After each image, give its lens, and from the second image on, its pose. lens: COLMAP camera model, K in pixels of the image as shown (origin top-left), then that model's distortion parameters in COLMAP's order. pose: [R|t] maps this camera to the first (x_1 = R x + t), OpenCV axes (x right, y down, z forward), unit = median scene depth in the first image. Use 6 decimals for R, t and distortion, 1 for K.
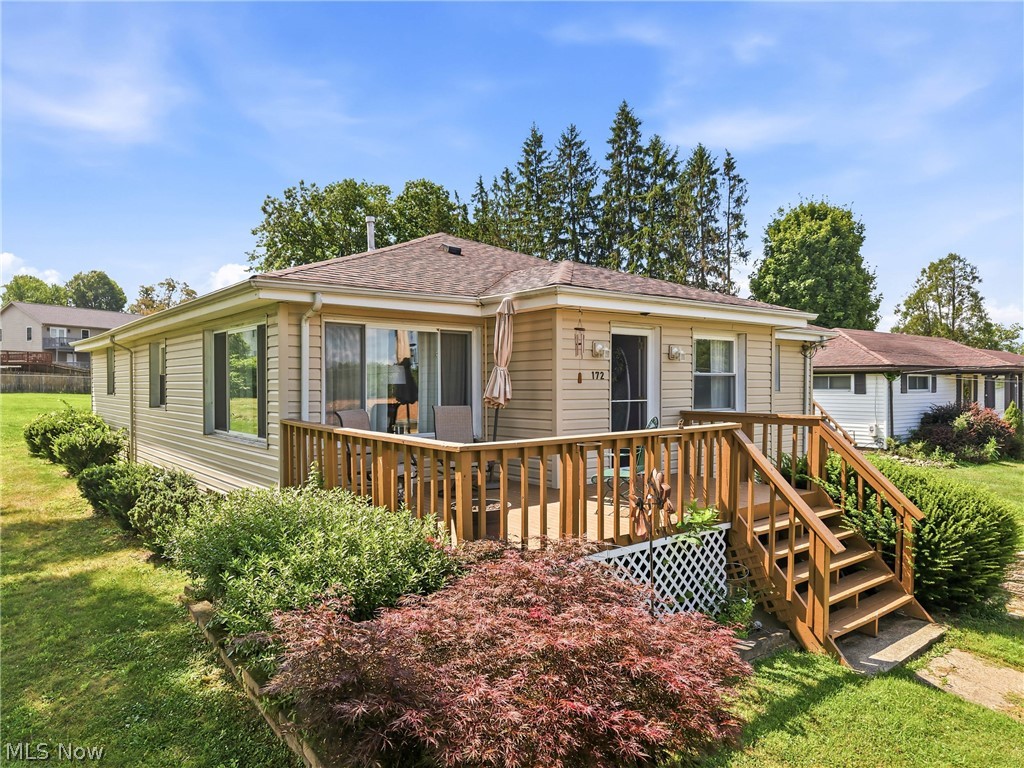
lens RADIAL K [[689.0, 0, 512.0], [0, 689.0, 384.0], [0, 0, 1]] dist [0.042324, -0.060353]
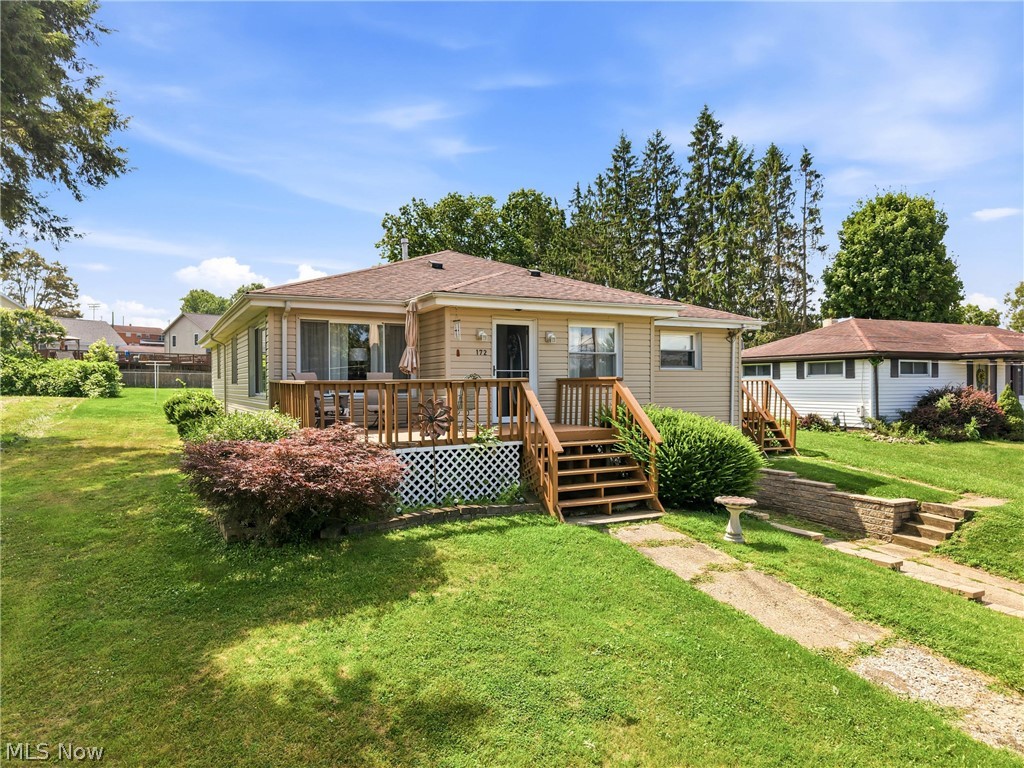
lens RADIAL K [[689.0, 0, 512.0], [0, 689.0, 384.0], [0, 0, 1]] dist [0.042324, -0.060353]
pose [[0.981179, -0.003416, -0.193071, 0.092878], [0.003205, 0.999994, -0.001404, 0.011417], [0.193075, 0.000759, 0.981184, -0.084338]]
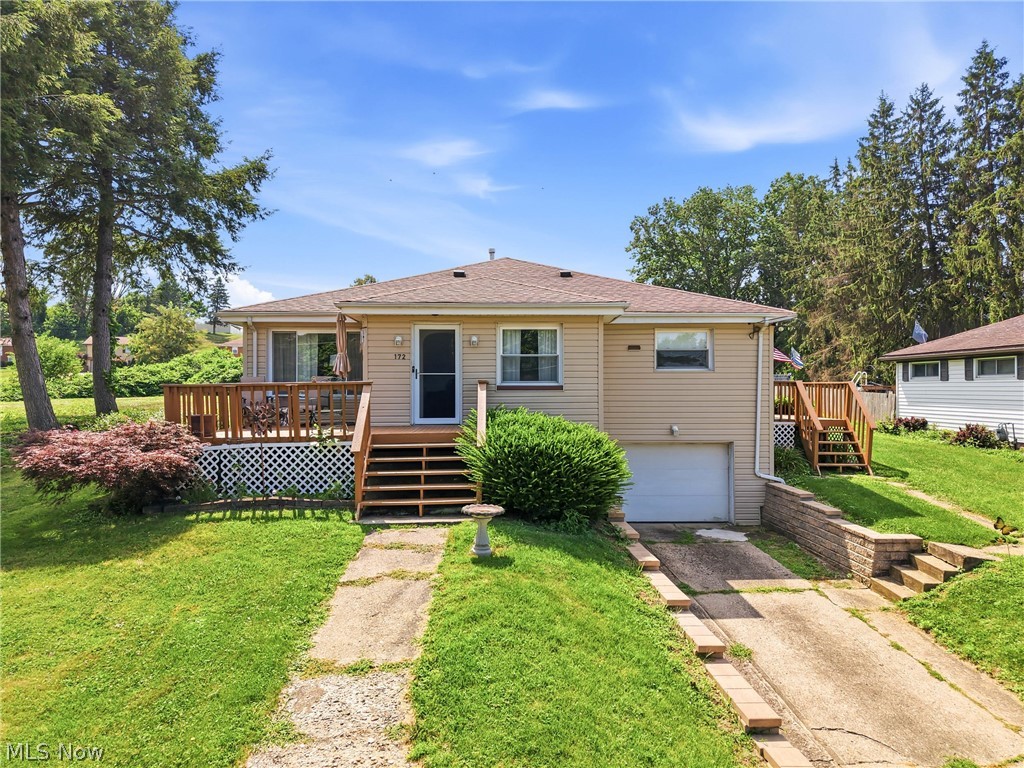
lens RADIAL K [[689.2, 0, 512.0], [0, 689.2, 384.0], [0, 0, 1]] dist [0.025365, 0.000933]
pose [[0.804024, -0.005897, -0.594567, 0.245836], [0.002546, 0.999976, -0.006475, 0.011761], [0.594591, 0.003692, 0.804020, -0.018902]]
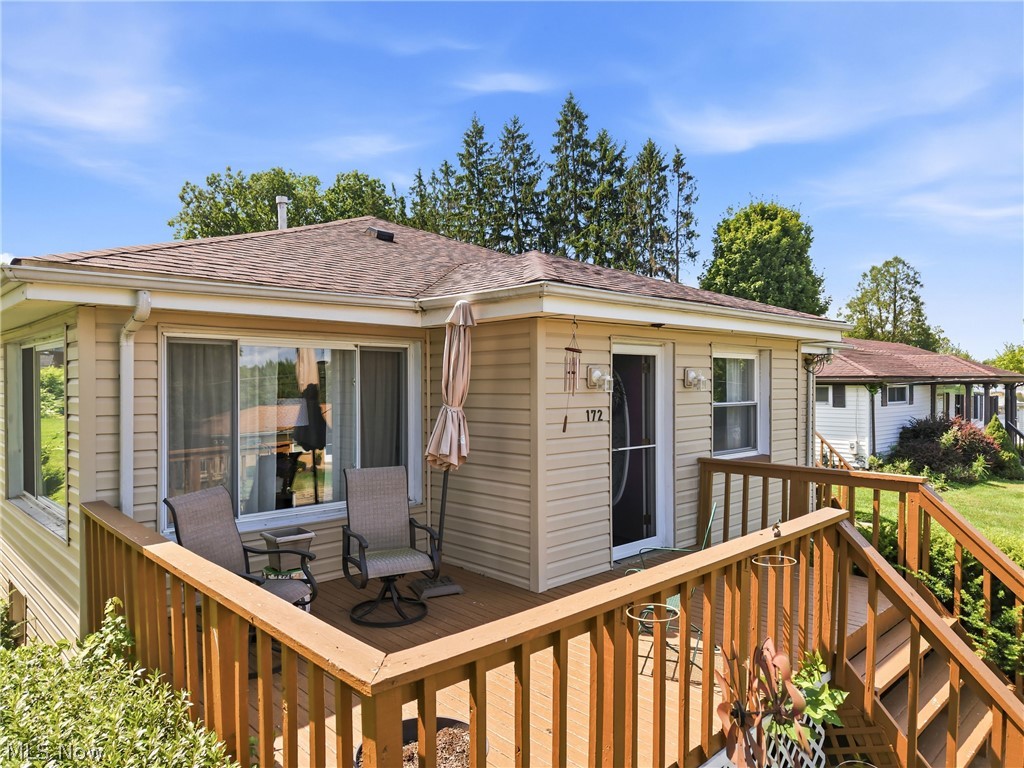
lens RADIAL K [[689.0, 0, 512.0], [0, 689.0, 384.0], [0, 0, 1]] dist [0.042324, -0.060353]
pose [[0.996030, -0.000737, 0.089019, -0.003379], [0.000592, 0.999998, 0.001664, -0.008762], [-0.089020, -0.001605, 0.996029, 0.063982]]
